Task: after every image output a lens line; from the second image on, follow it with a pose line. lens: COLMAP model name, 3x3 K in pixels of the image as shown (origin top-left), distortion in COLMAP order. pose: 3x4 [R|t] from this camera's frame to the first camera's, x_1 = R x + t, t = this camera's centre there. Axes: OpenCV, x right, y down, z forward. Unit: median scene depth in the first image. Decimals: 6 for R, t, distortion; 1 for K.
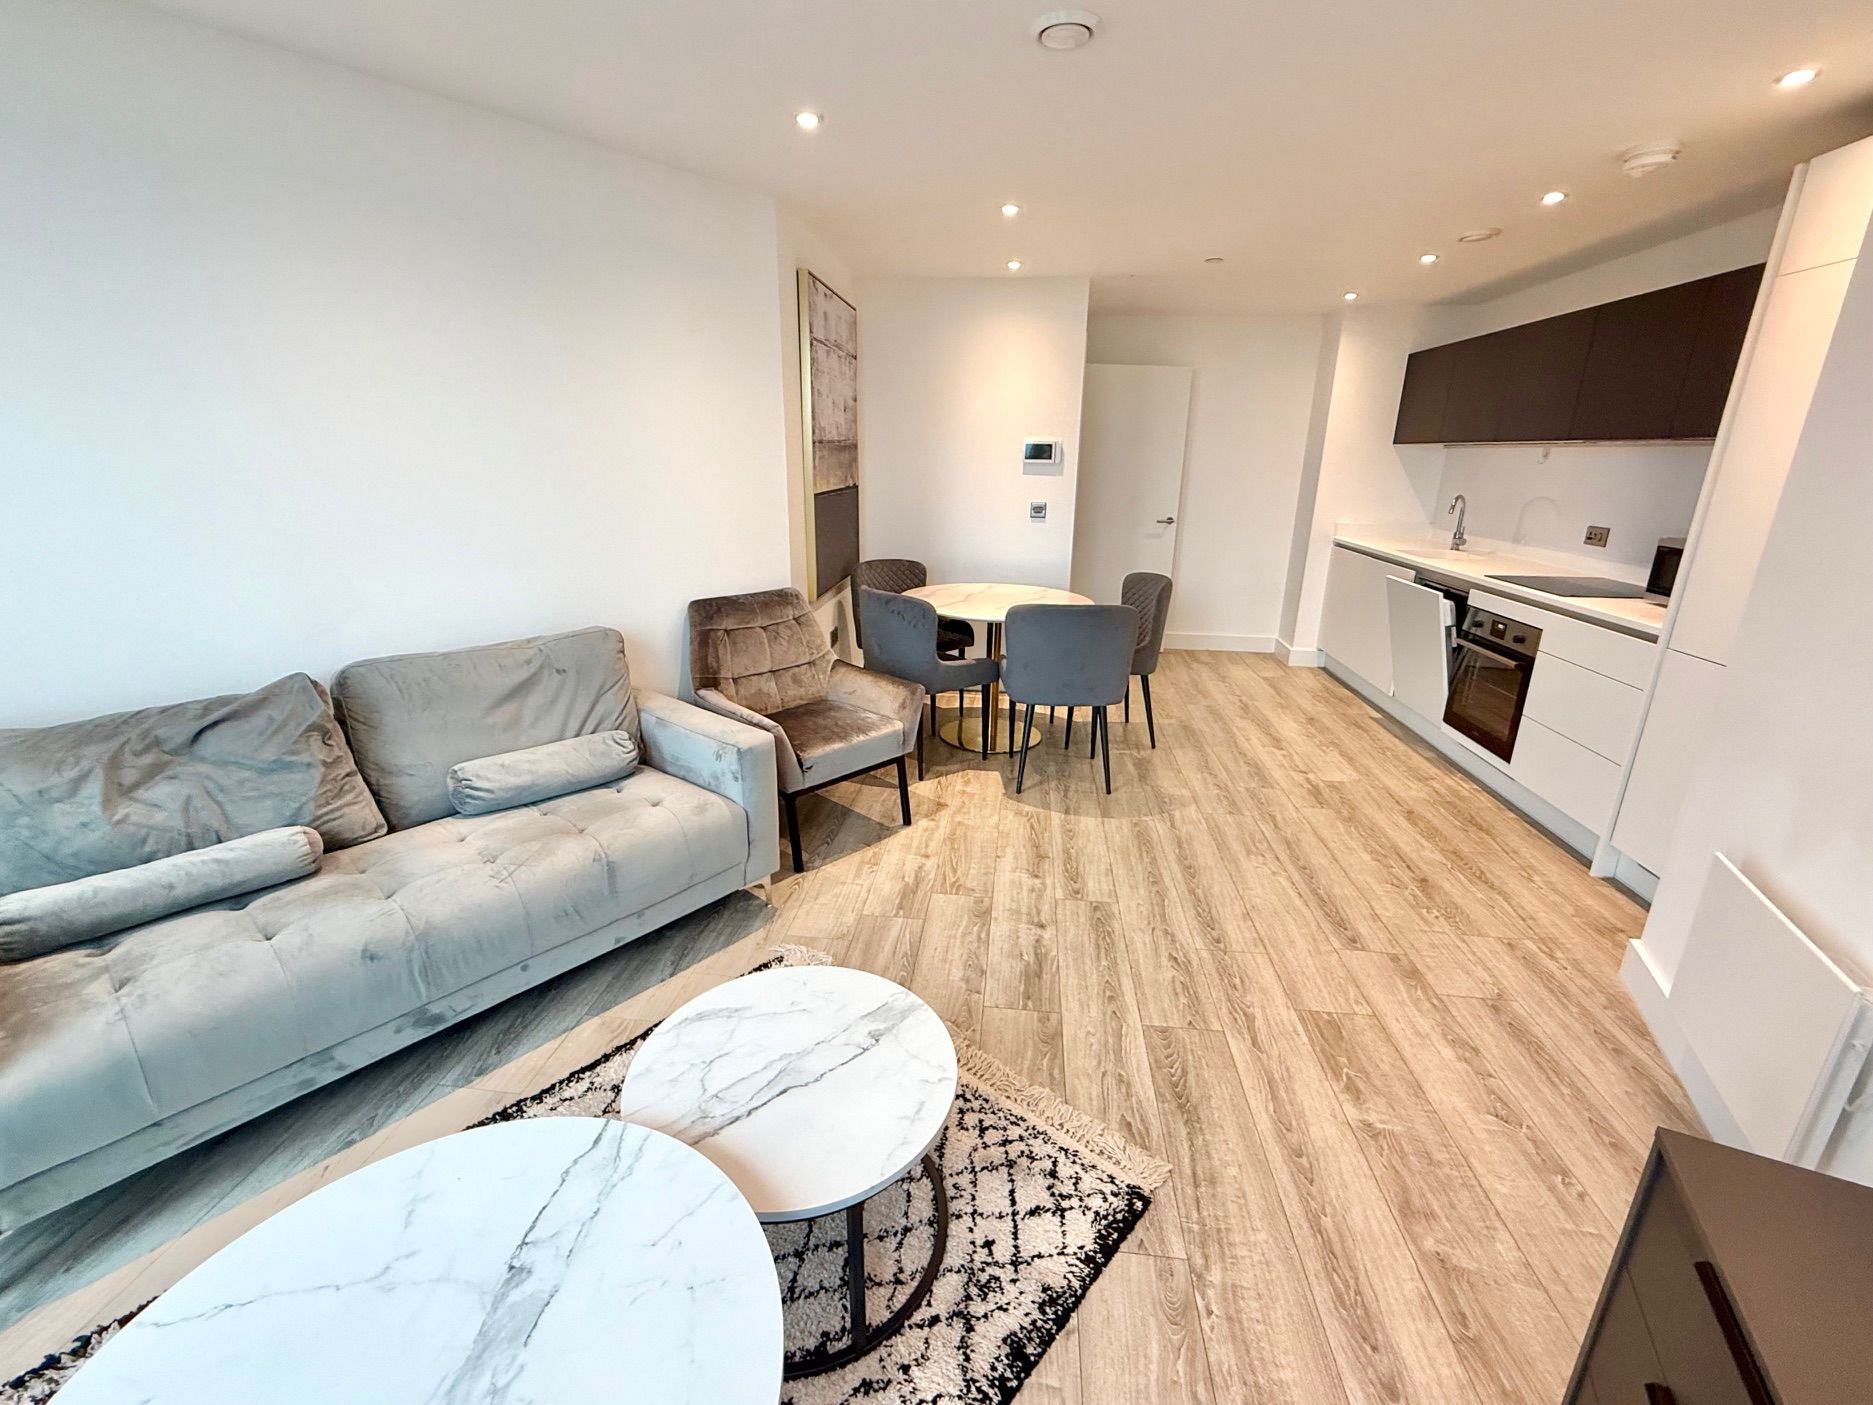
lens RADIAL K [[797.9, 0, 936.5], [0, 797.9, 702.5], [0, 0, 1]] dist [0.000584, -0.000377]
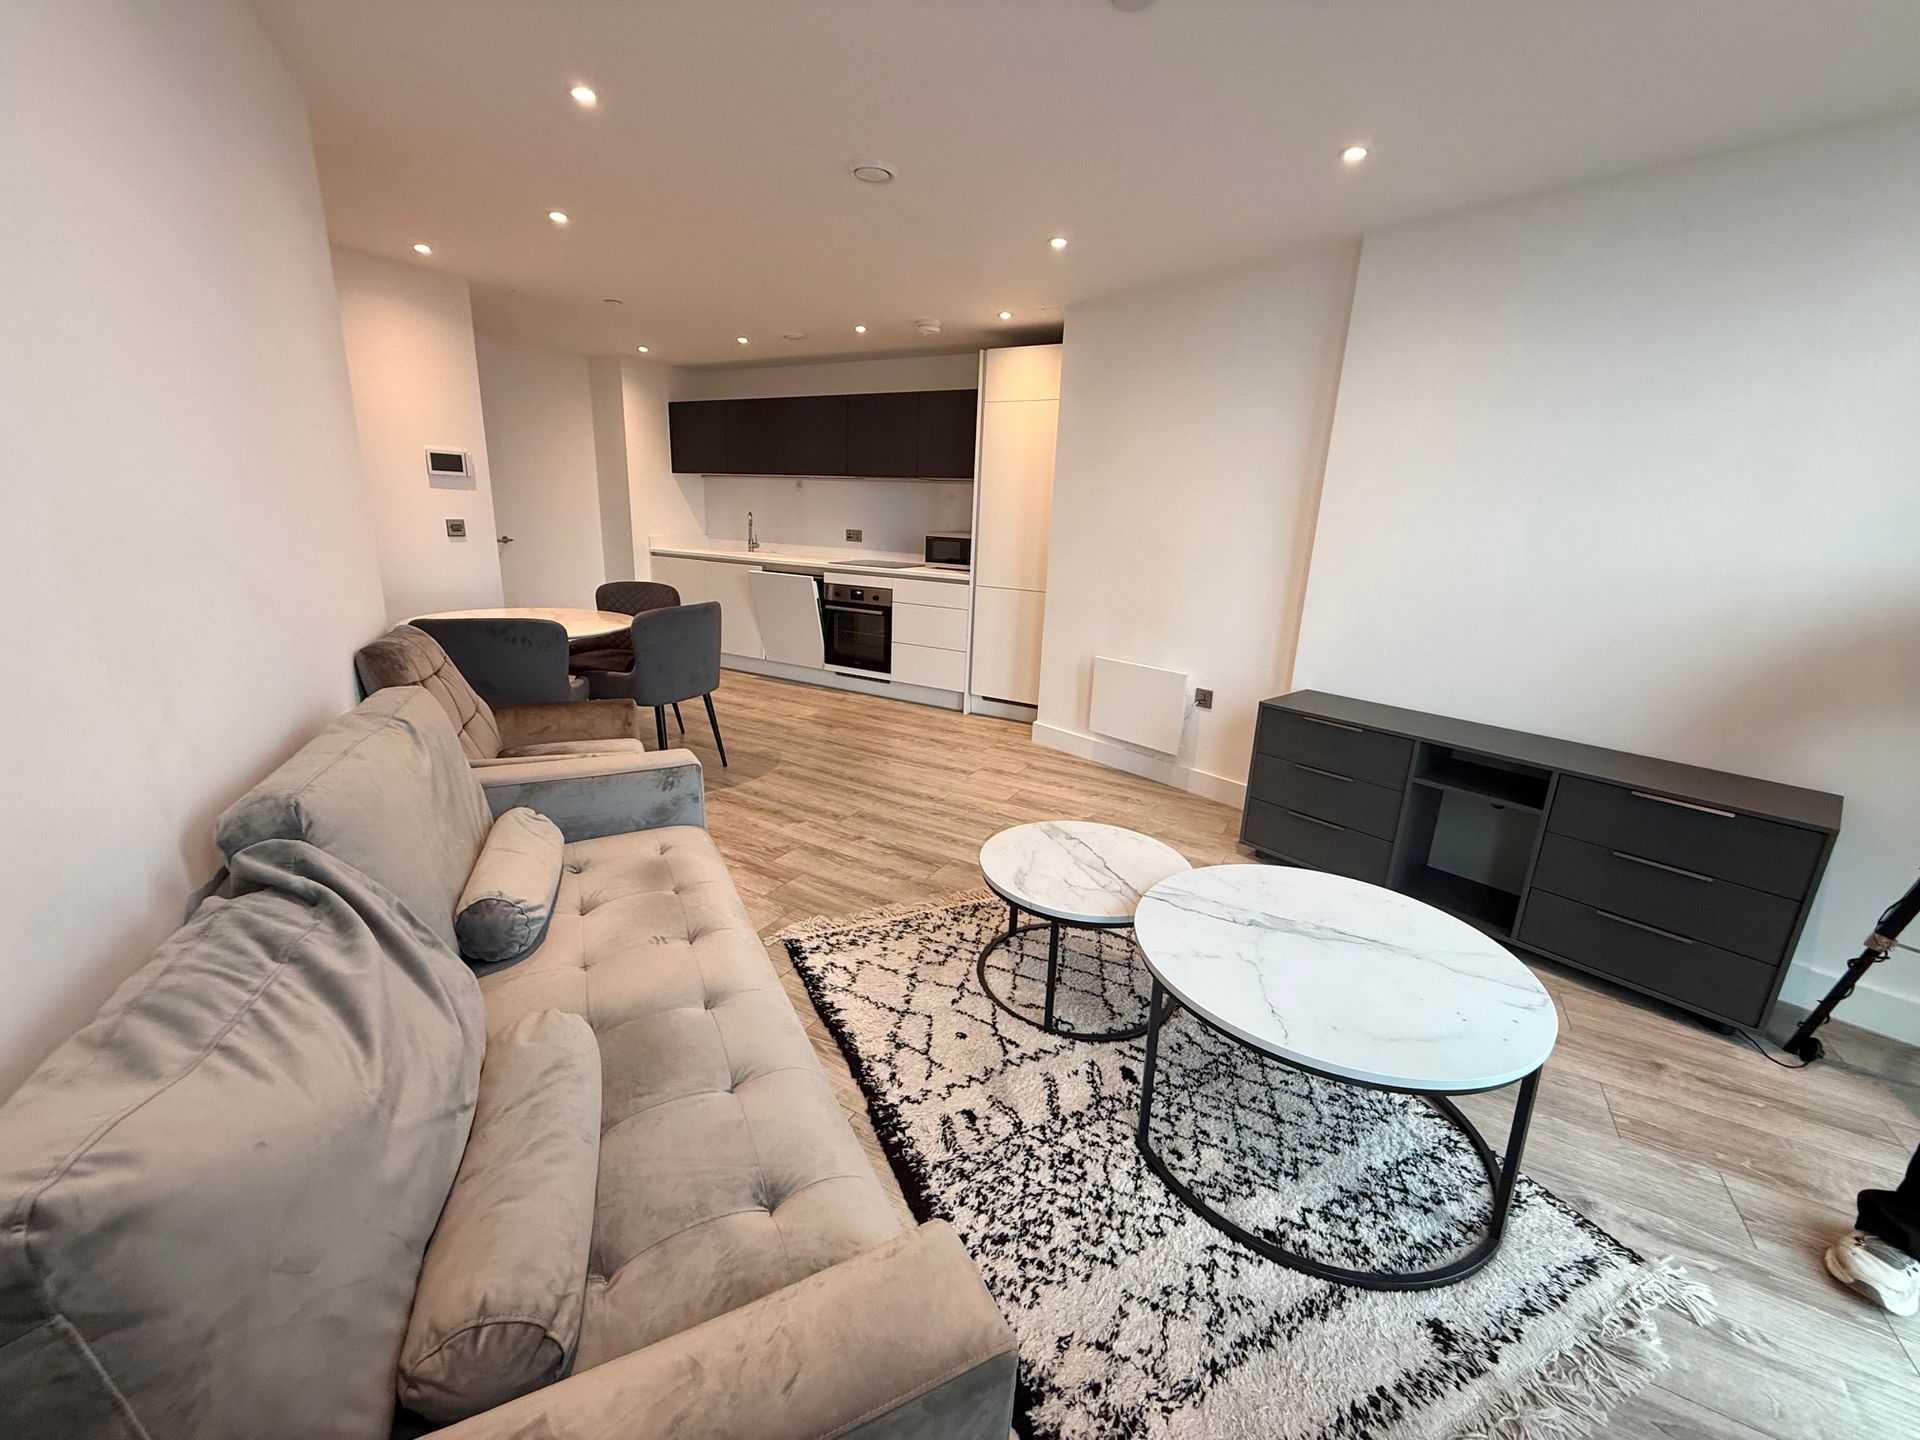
lens RADIAL K [[750.6, 0, 958.2], [0, 750.6, 712.3], [0, 0, 1]] dist [0.000938, -0.000159]
pose [[0.391883, -0.235173, 0.889450, -0.626471], [0.242720, 0.958954, 0.146610, -0.039483], [-0.887420, 0.158433, 0.432879, 0.228824]]
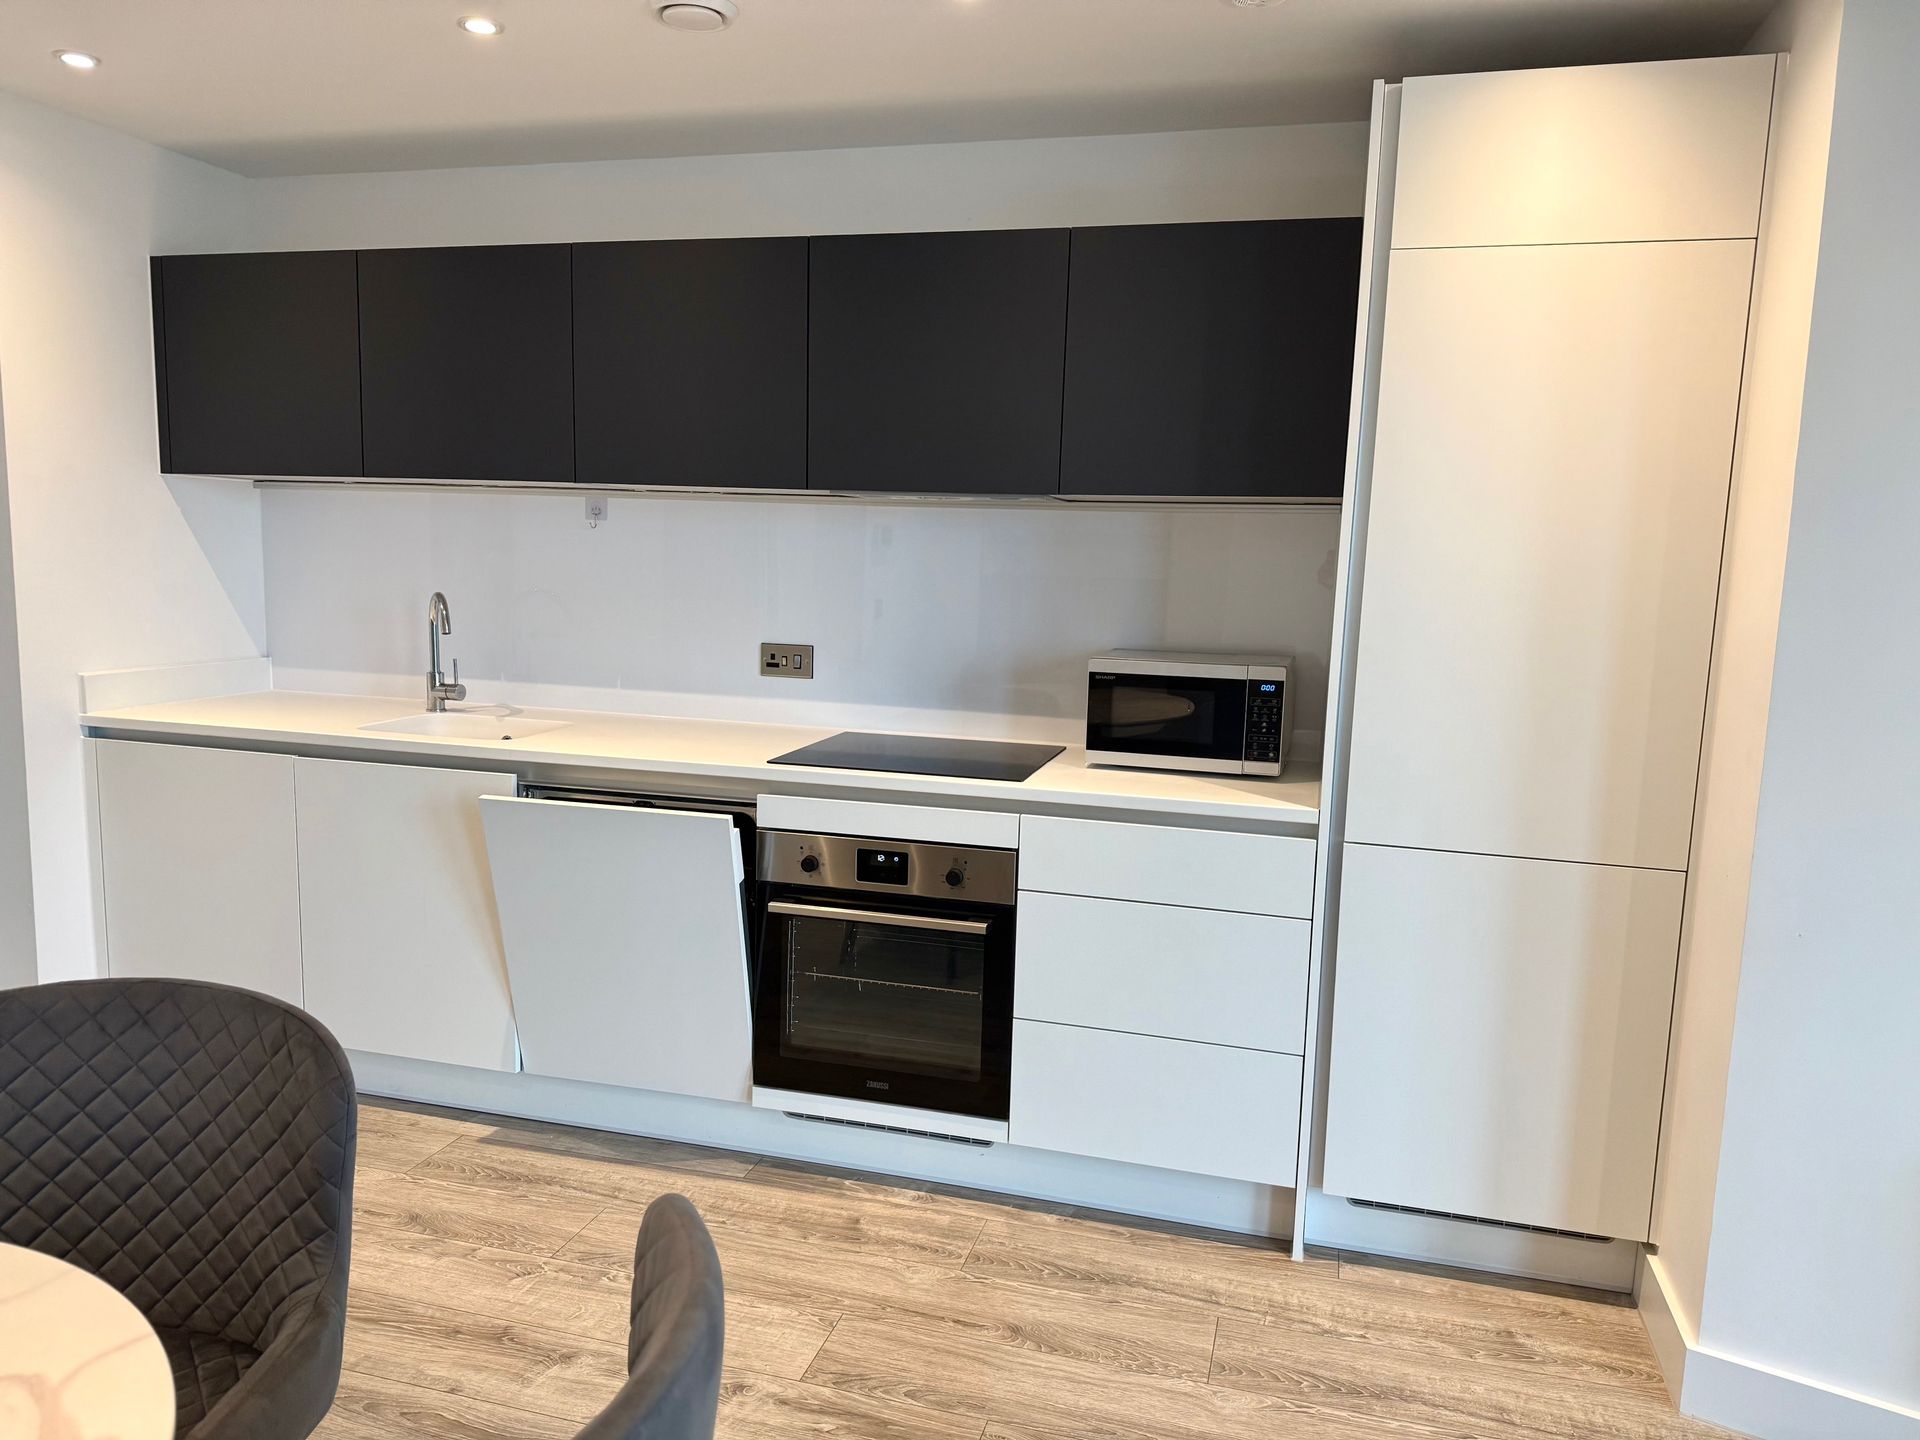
lens RADIAL K [[1357.8, 0, 960.0], [0, 1357.8, 720.0], [0, 0, 1]] dist [0.047781, -0.003778]
pose [[0.171991, -0.131292, 0.976310, -0.078716], [0.270610, 0.959248, 0.081326, -0.243149], [-0.947201, 0.250212, 0.200511, 0.814244]]
